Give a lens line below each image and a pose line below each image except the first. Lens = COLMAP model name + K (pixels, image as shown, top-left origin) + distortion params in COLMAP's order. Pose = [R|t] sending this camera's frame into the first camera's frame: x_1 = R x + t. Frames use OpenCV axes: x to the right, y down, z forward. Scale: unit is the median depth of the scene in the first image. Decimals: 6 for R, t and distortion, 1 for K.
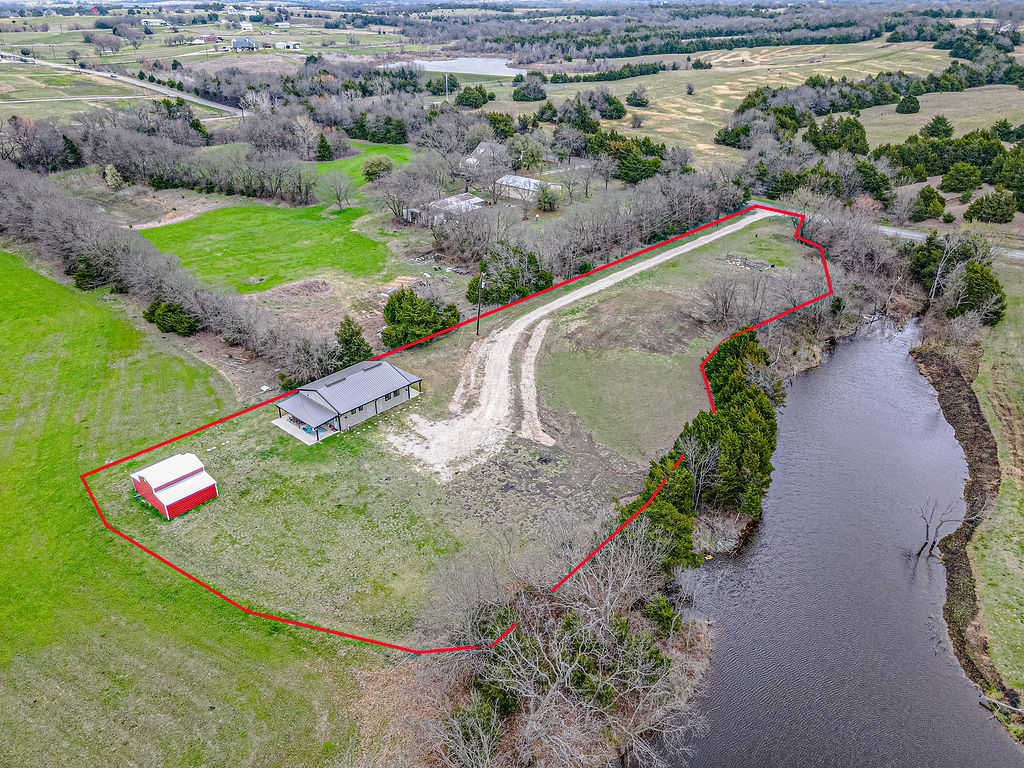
lens RADIAL K [[745.6, 0, 512.0], [0, 745.6, 384.0], [0, 0, 1]] dist [0.015653, 0.002419]
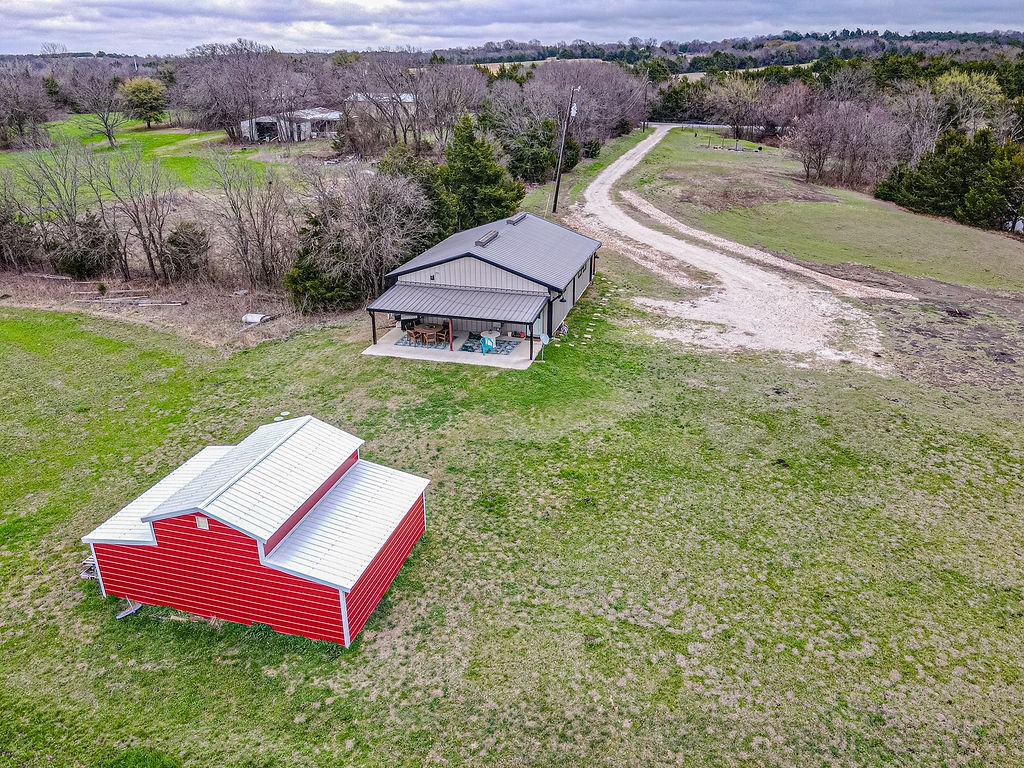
lens RADIAL K [[745.6, 0, 512.0], [0, 745.6, 384.0], [0, 0, 1]] dist [0.015653, 0.002419]
pose [[0.896949, -0.178309, 0.404585, -0.386282], [0.209851, 0.977121, -0.034594, 0.089884], [-0.389160, 0.115932, 0.913846, 0.576760]]
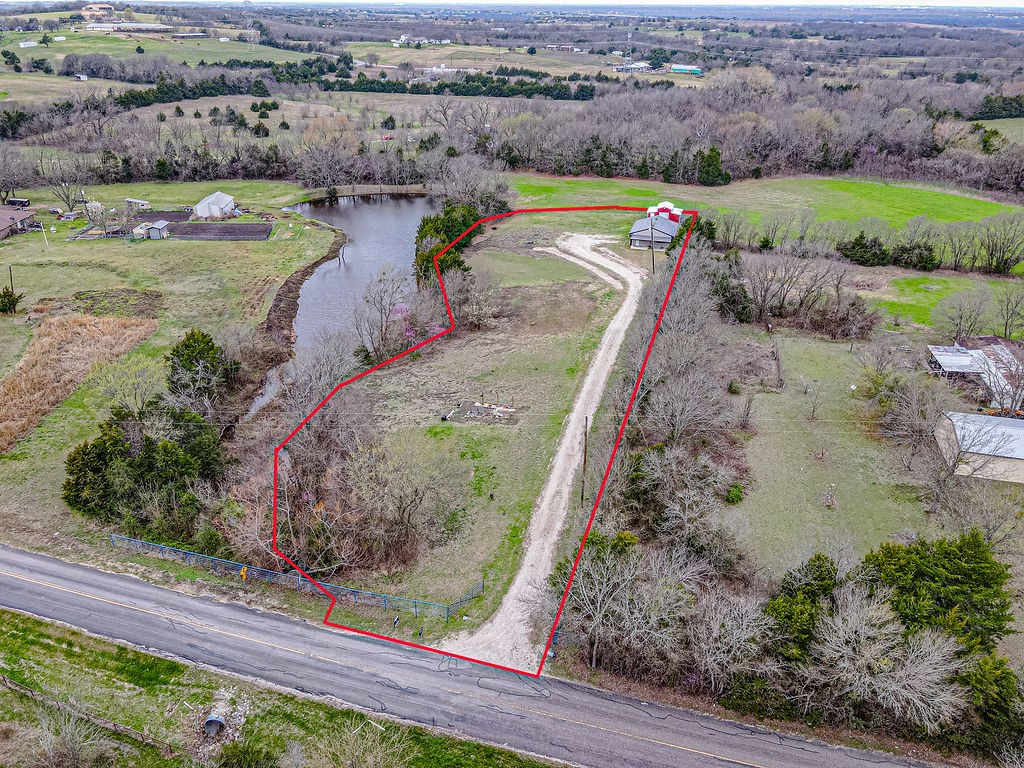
lens RADIAL K [[745.6, 0, 512.0], [0, 745.6, 384.0], [0, 0, 1]] dist [0.015653, 0.002419]
pose [[-0.895675, 0.190707, -0.401742, 0.796496], [-0.218251, 0.598602, 0.770741, -0.984795], [0.387470, 0.778014, -0.494531, 1.915469]]
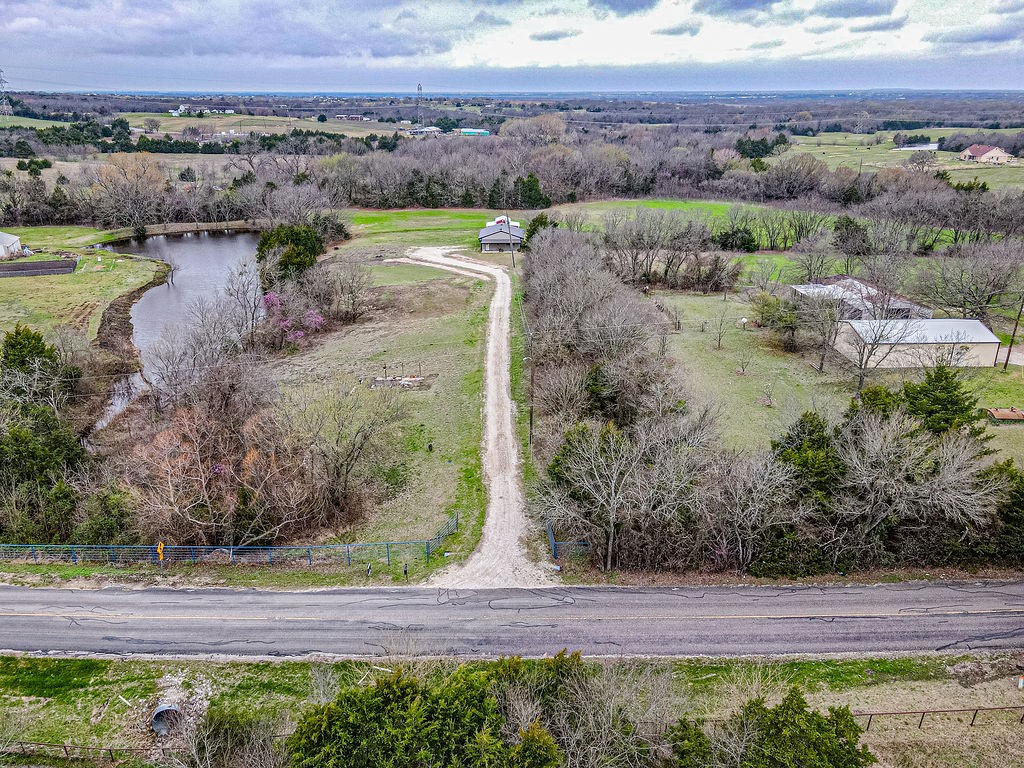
lens RADIAL K [[745.6, 0, 512.0], [0, 745.6, 384.0], [0, 0, 1]] dist [0.015653, 0.002419]
pose [[-0.740063, 0.241461, -0.627696, 0.891189], [-0.314857, 0.700333, 0.640623, -0.826749], [0.594282, 0.671736, -0.442266, 1.927445]]
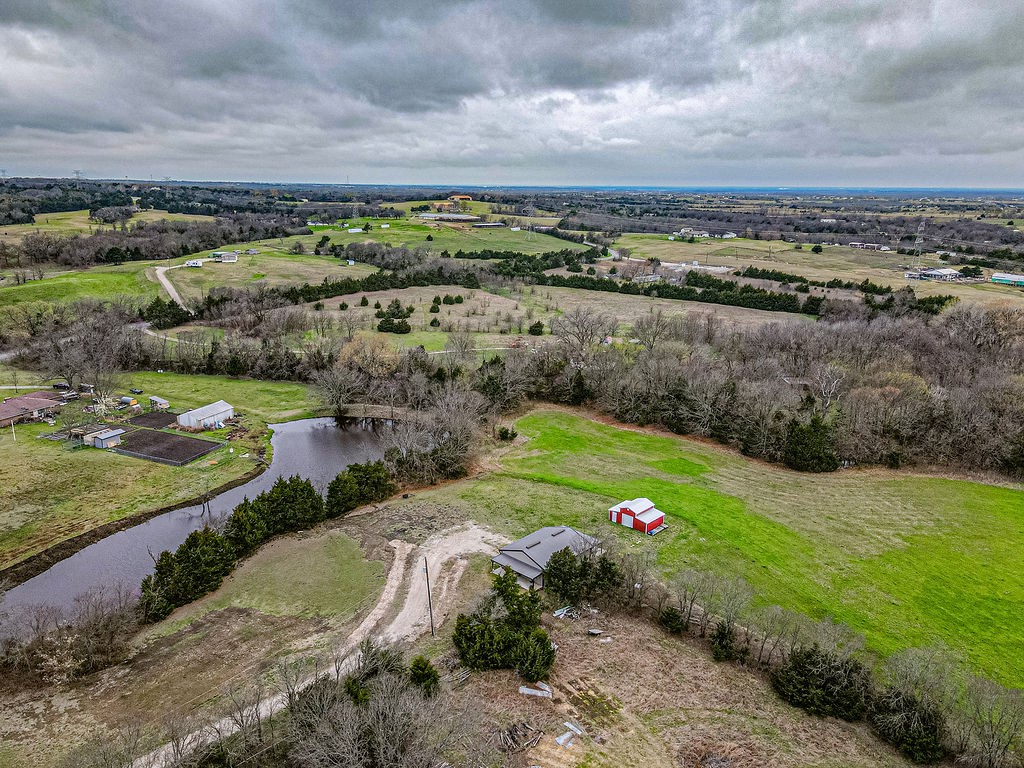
lens RADIAL K [[748.2, 0, 507.9], [0, 748.2, 386.2], [0, 0, 1]] dist [0.010941, 0.003695]
pose [[-0.999646, -0.021028, 0.016328, -0.158839], [-0.004251, 0.731488, 0.681841, -0.968546], [-0.026281, 0.681530, -0.731318, 1.641338]]
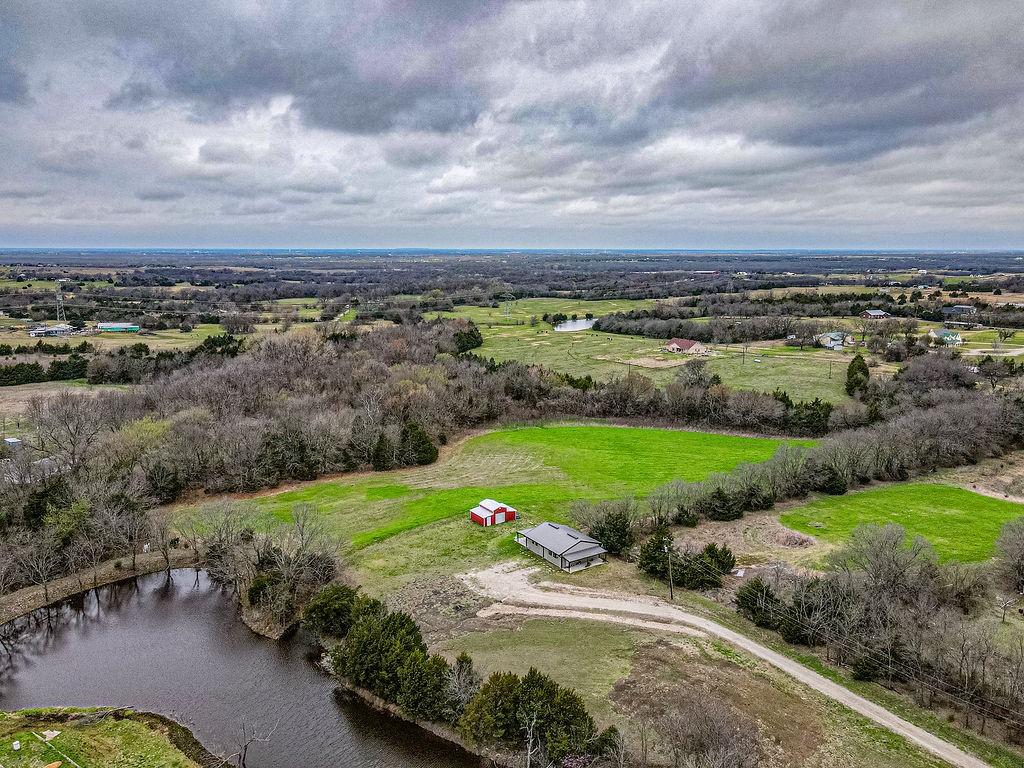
lens RADIAL K [[748.2, 0, 507.9], [0, 748.2, 386.2], [0, 0, 1]] dist [0.010941, 0.003695]
pose [[-0.262669, 0.169144, -0.949945, 1.087163], [-0.452093, 0.848185, 0.276033, -0.573060], [0.852418, 0.501969, -0.146323, 0.939484]]
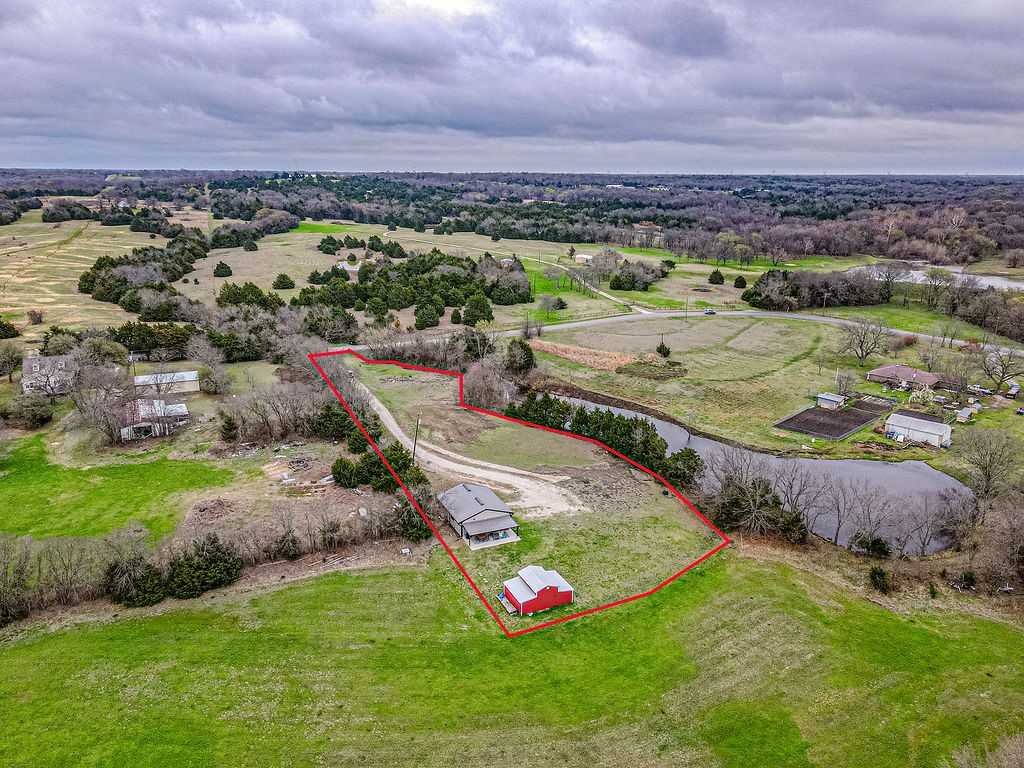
lens RADIAL K [[748.2, 0, 507.9], [0, 748.2, 386.2], [0, 0, 1]] dist [0.010941, 0.003695]
pose [[0.401630, -0.256384, 0.879182, -1.231044], [0.421663, 0.903970, 0.070987, -0.240133], [-0.812954, 0.342208, 0.471169, 0.260900]]
